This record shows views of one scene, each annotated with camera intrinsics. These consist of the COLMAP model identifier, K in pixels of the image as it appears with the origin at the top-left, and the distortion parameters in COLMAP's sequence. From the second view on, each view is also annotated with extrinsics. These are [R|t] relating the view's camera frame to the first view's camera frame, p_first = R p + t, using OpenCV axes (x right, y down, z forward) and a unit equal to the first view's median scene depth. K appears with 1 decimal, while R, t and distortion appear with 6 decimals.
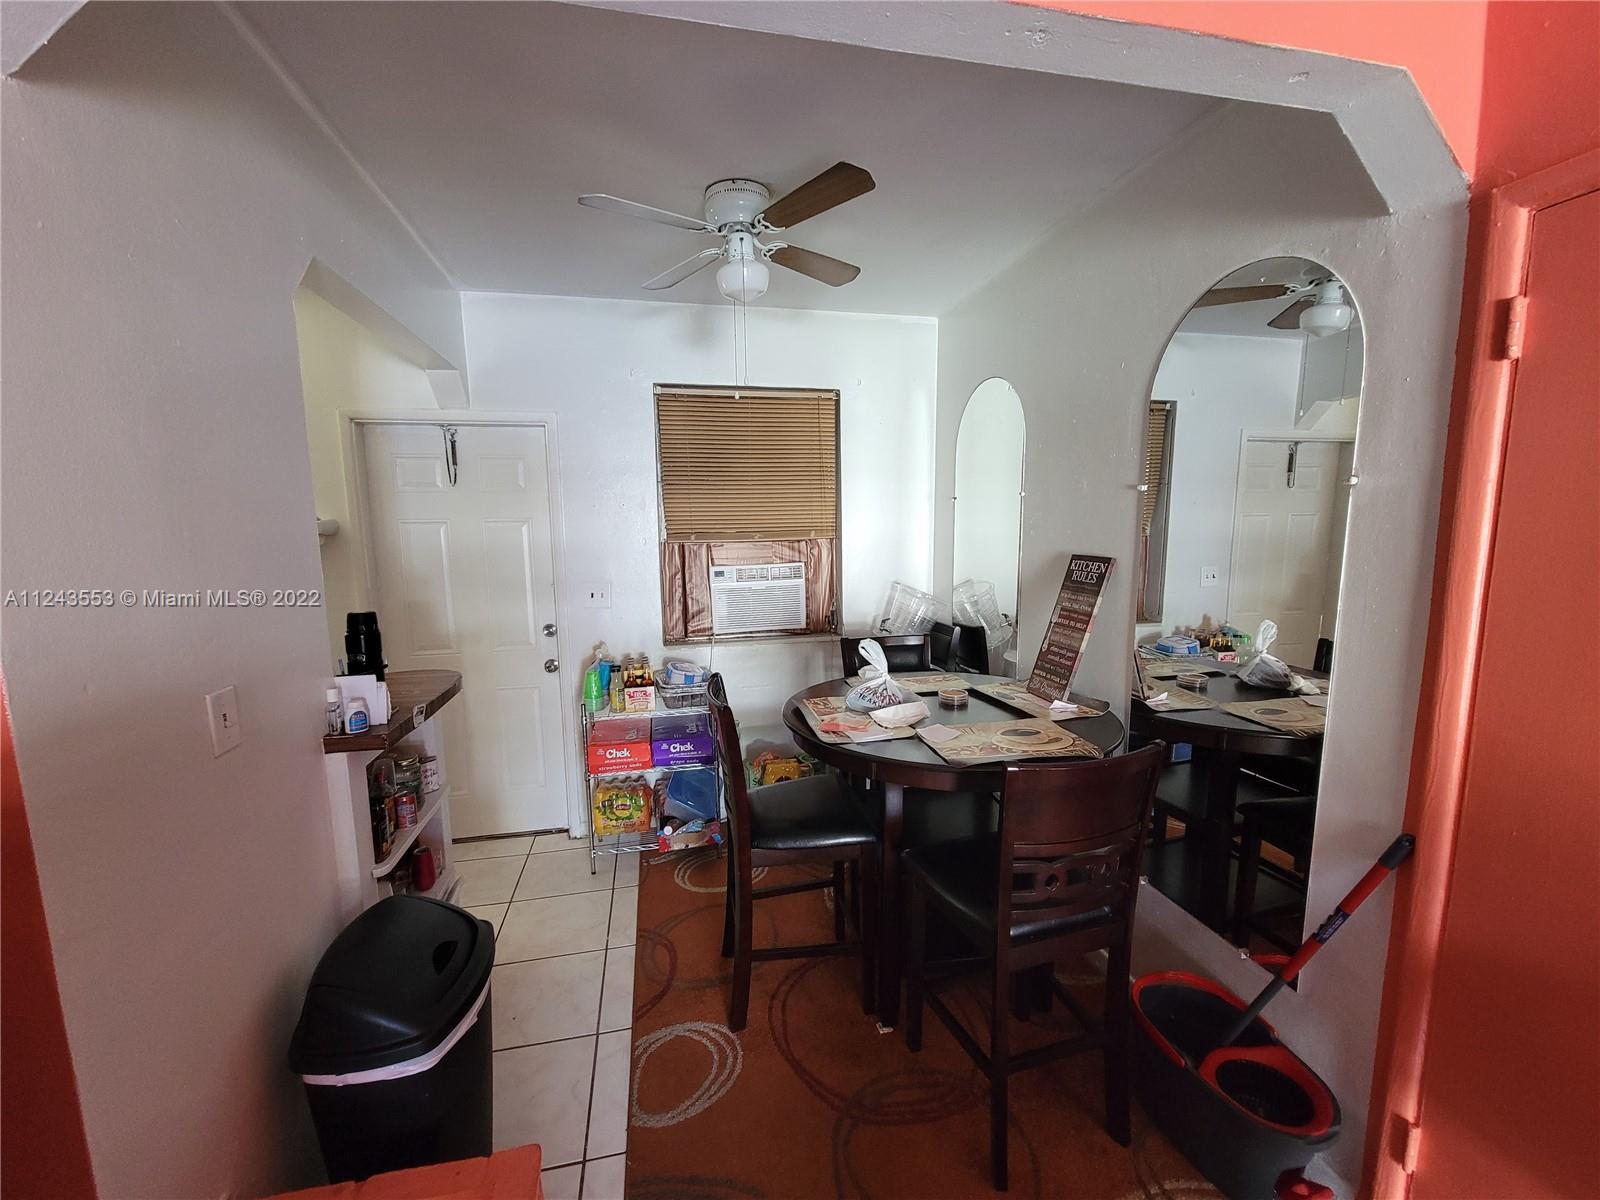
lens RADIAL K [[654.9, 0, 799.3], [0, 654.9, 610.0], [0, 0, 1]] dist [-0.001975, -0.000121]
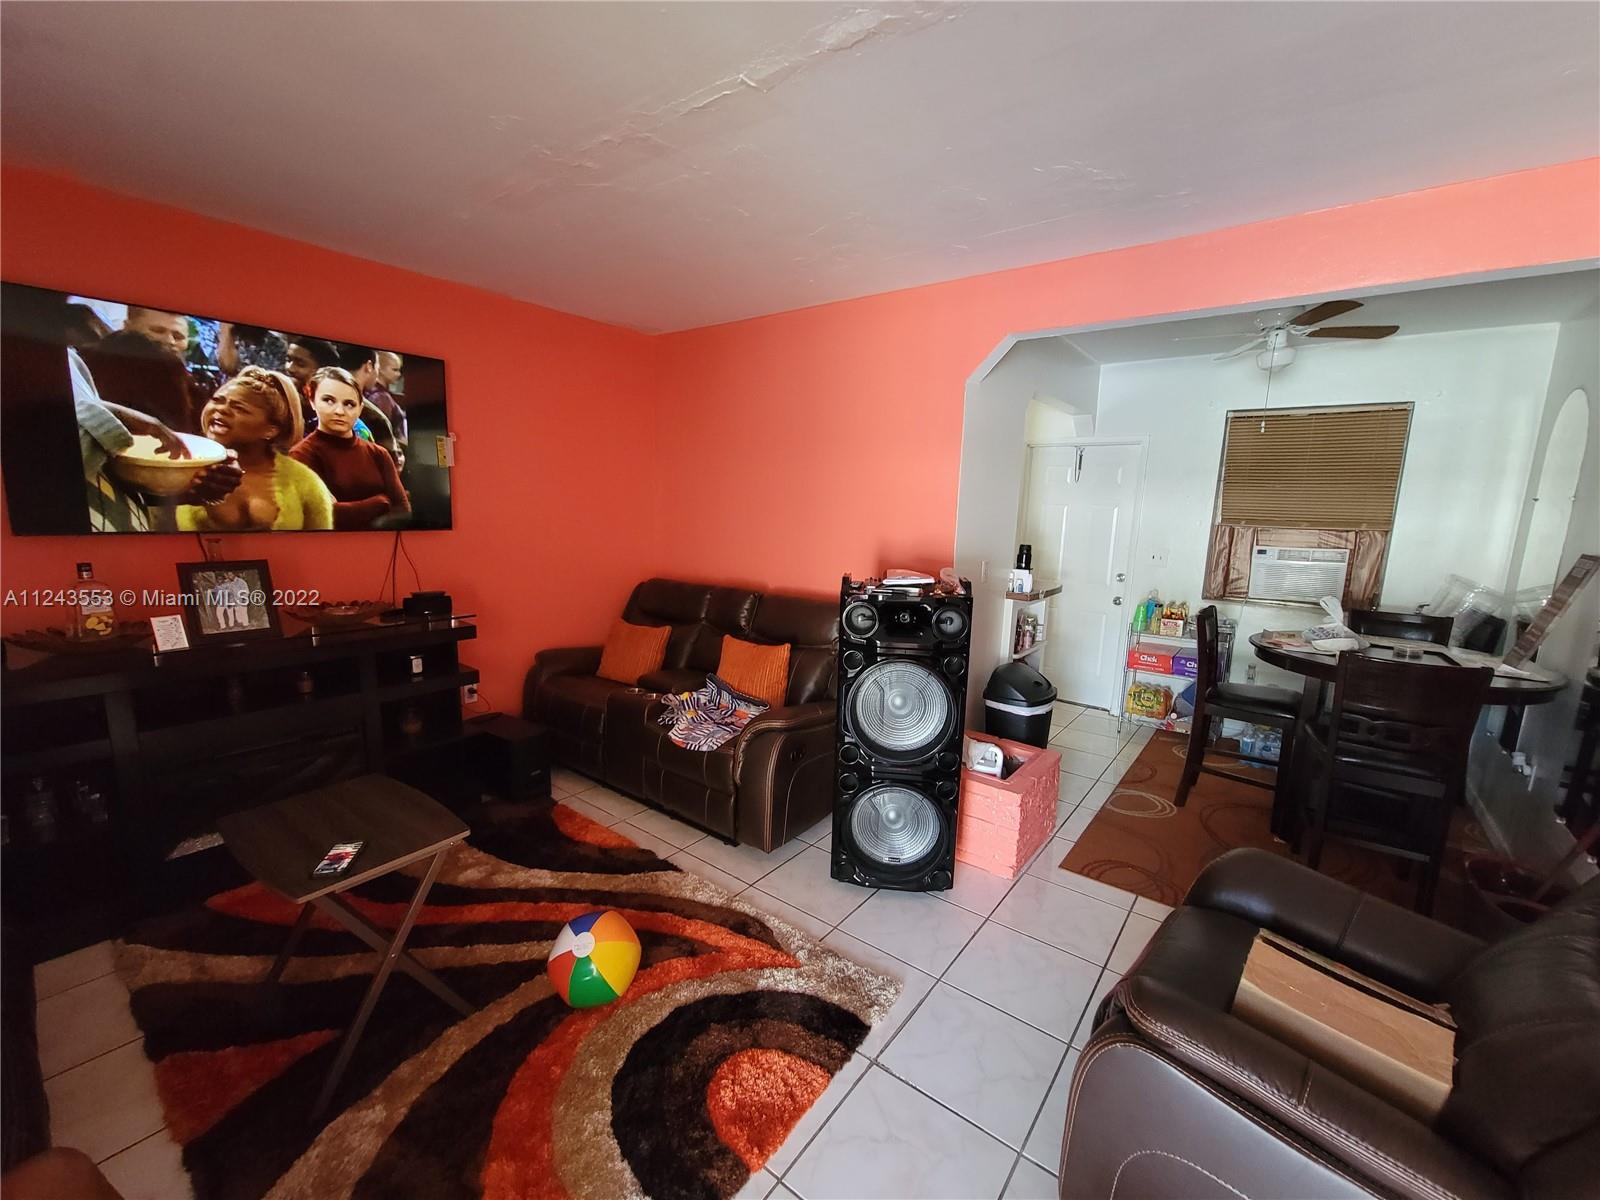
lens RADIAL K [[654.9, 0, 794.4], [0, 654.9, 608.6], [0, 0, 1]] dist [-0.001975, -0.000121]
pose [[0.636314, 0.158024, -0.755072, 0.312339], [-0.137904, 0.986329, 0.090208, 0.072715], [0.759004, 0.046727, 0.649407, -0.591135]]
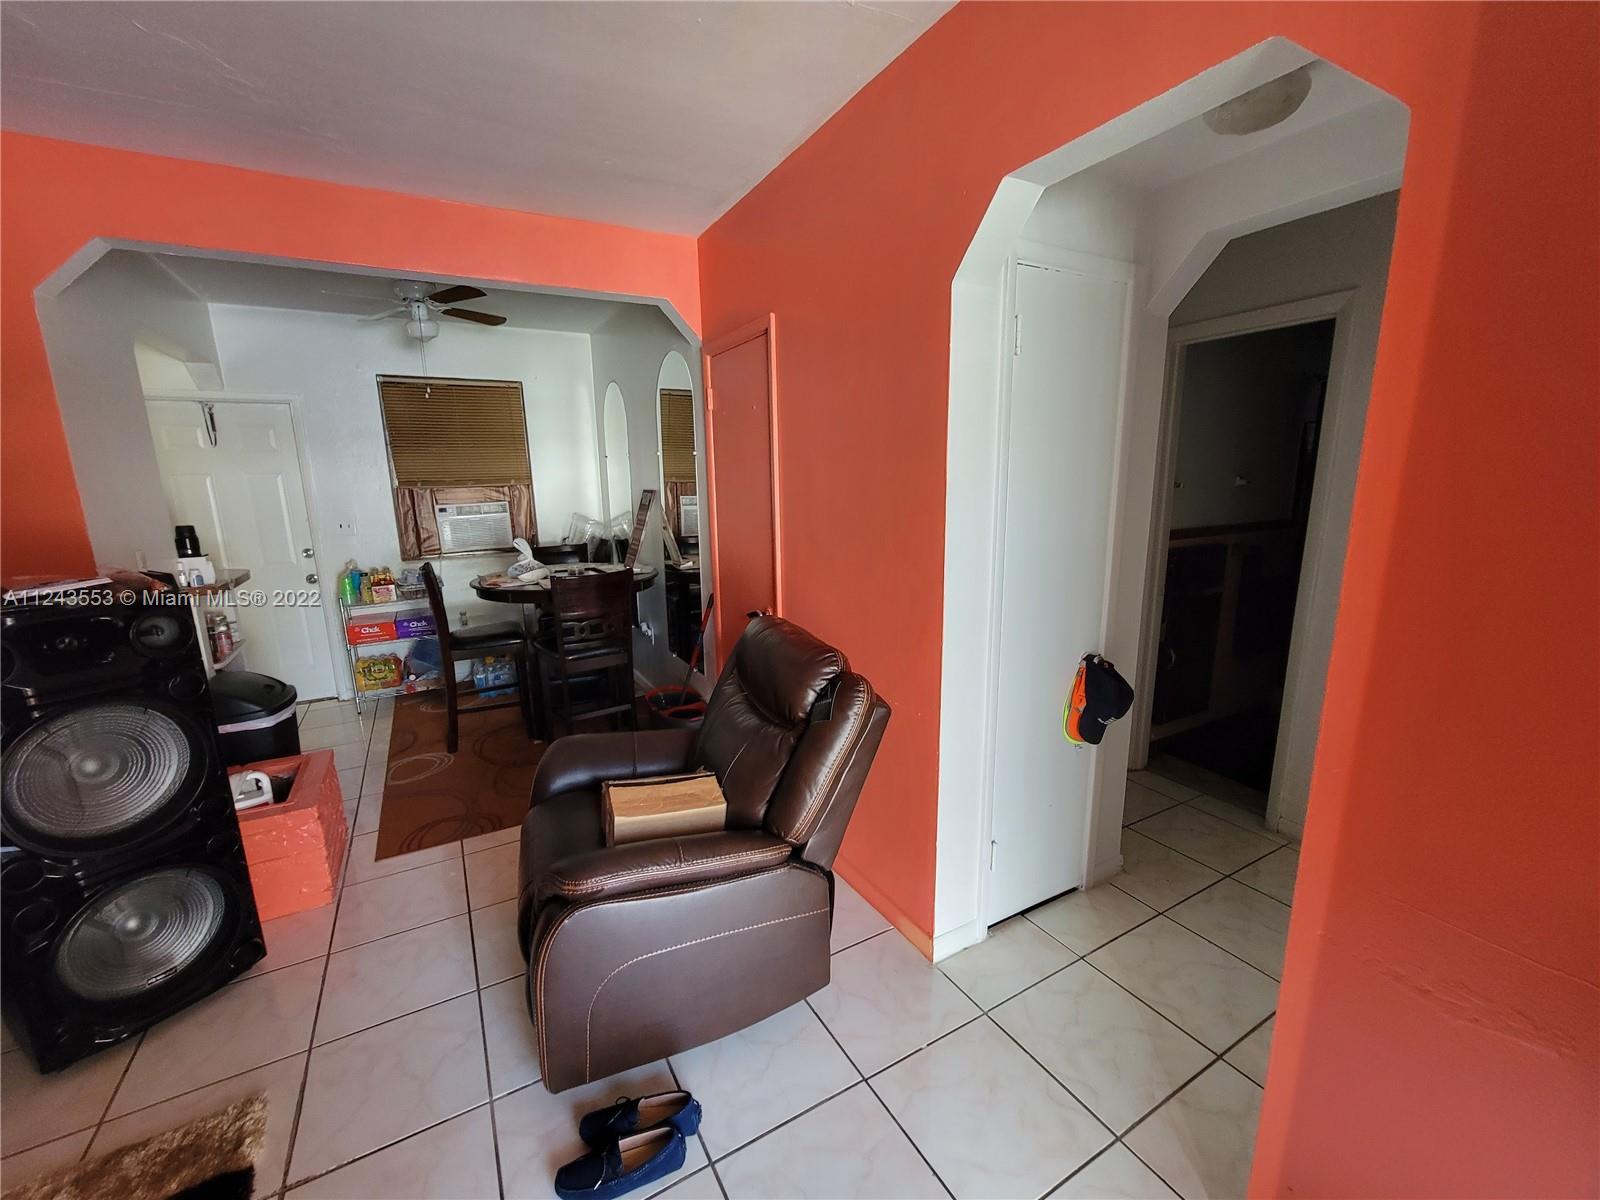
lens RADIAL K [[654.9, 0, 795.5], [0, 654.9, 609.6], [0, 0, 1]] dist [-0.001975, -0.000121]
pose [[0.957291, -0.063787, 0.282001, 0.215819], [0.044515, 0.996247, 0.074232, 0.097303], [-0.285678, -0.058508, 0.956538, -0.649160]]
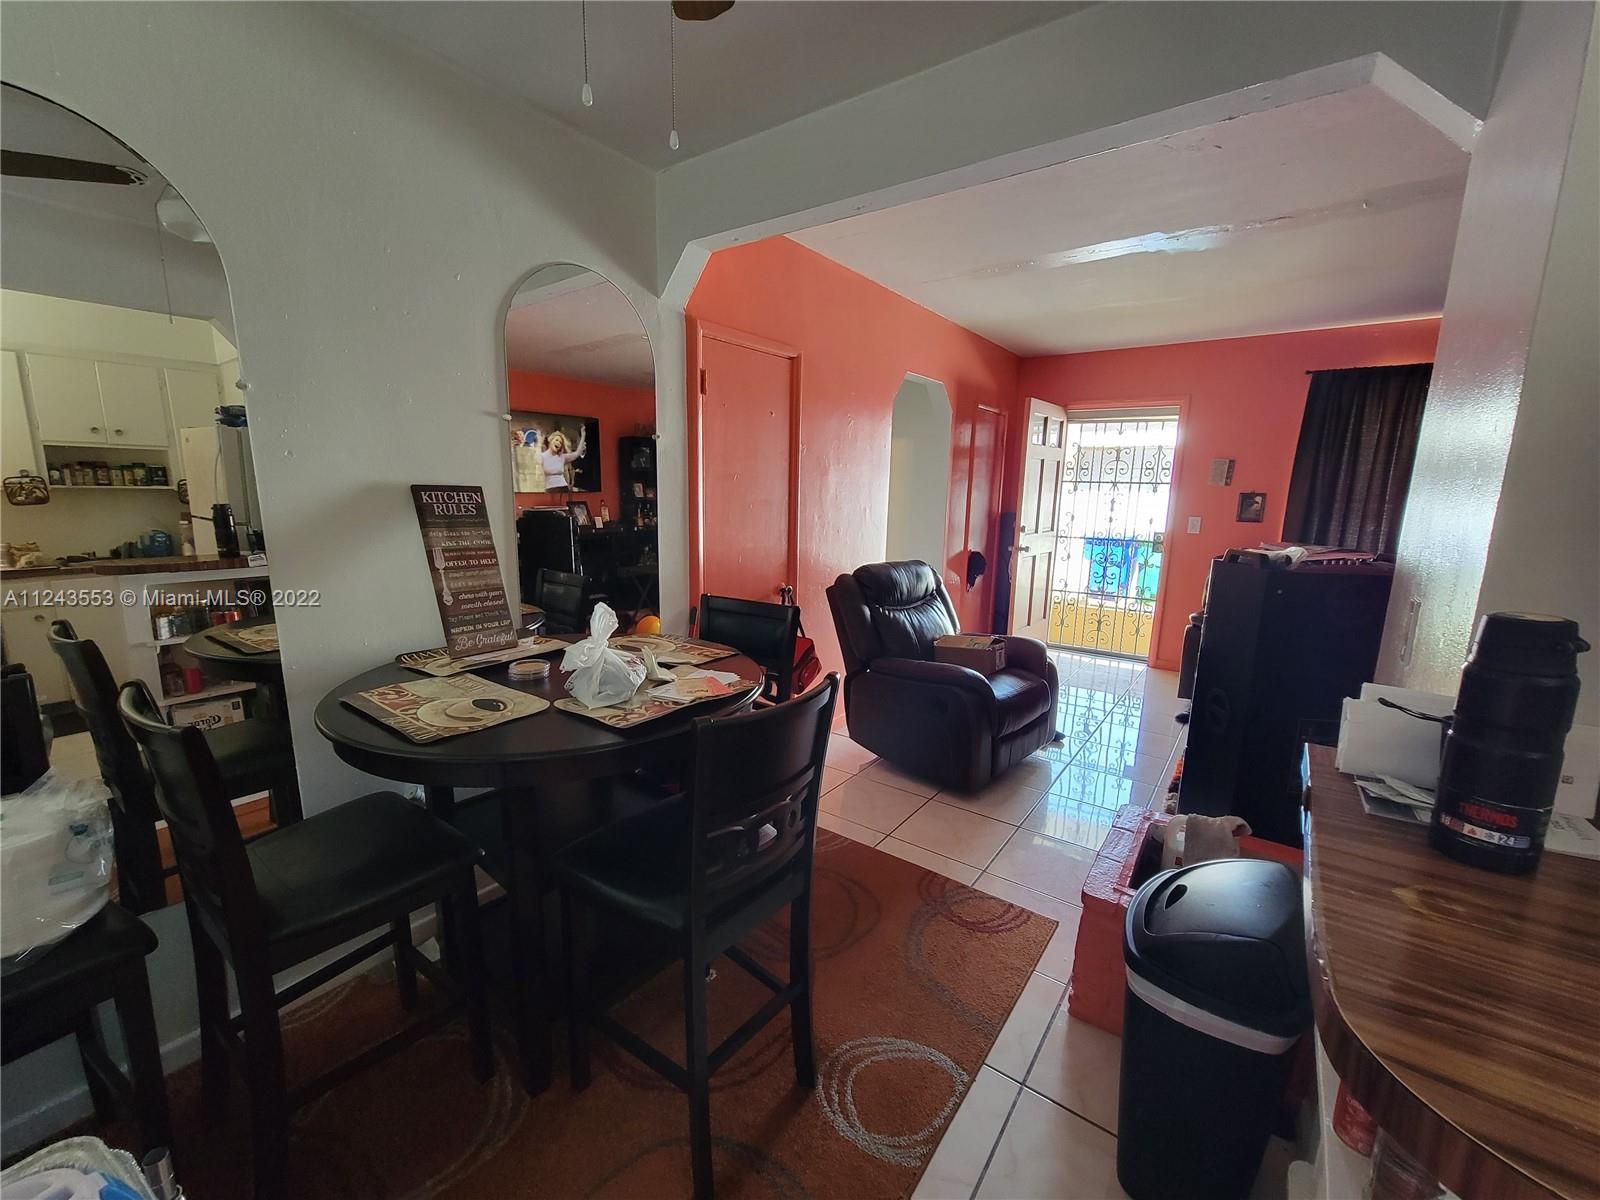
lens RADIAL K [[654.9, 0, 797.2], [0, 654.9, 605.4], [0, 0, 1]] dist [-0.001975, -0.000121]
pose [[-0.655617, -0.132460, 0.743384, -0.519752], [0.089436, 0.963941, 0.250637, -0.102305], [-0.749778, 0.230807, -0.620130, 1.186461]]
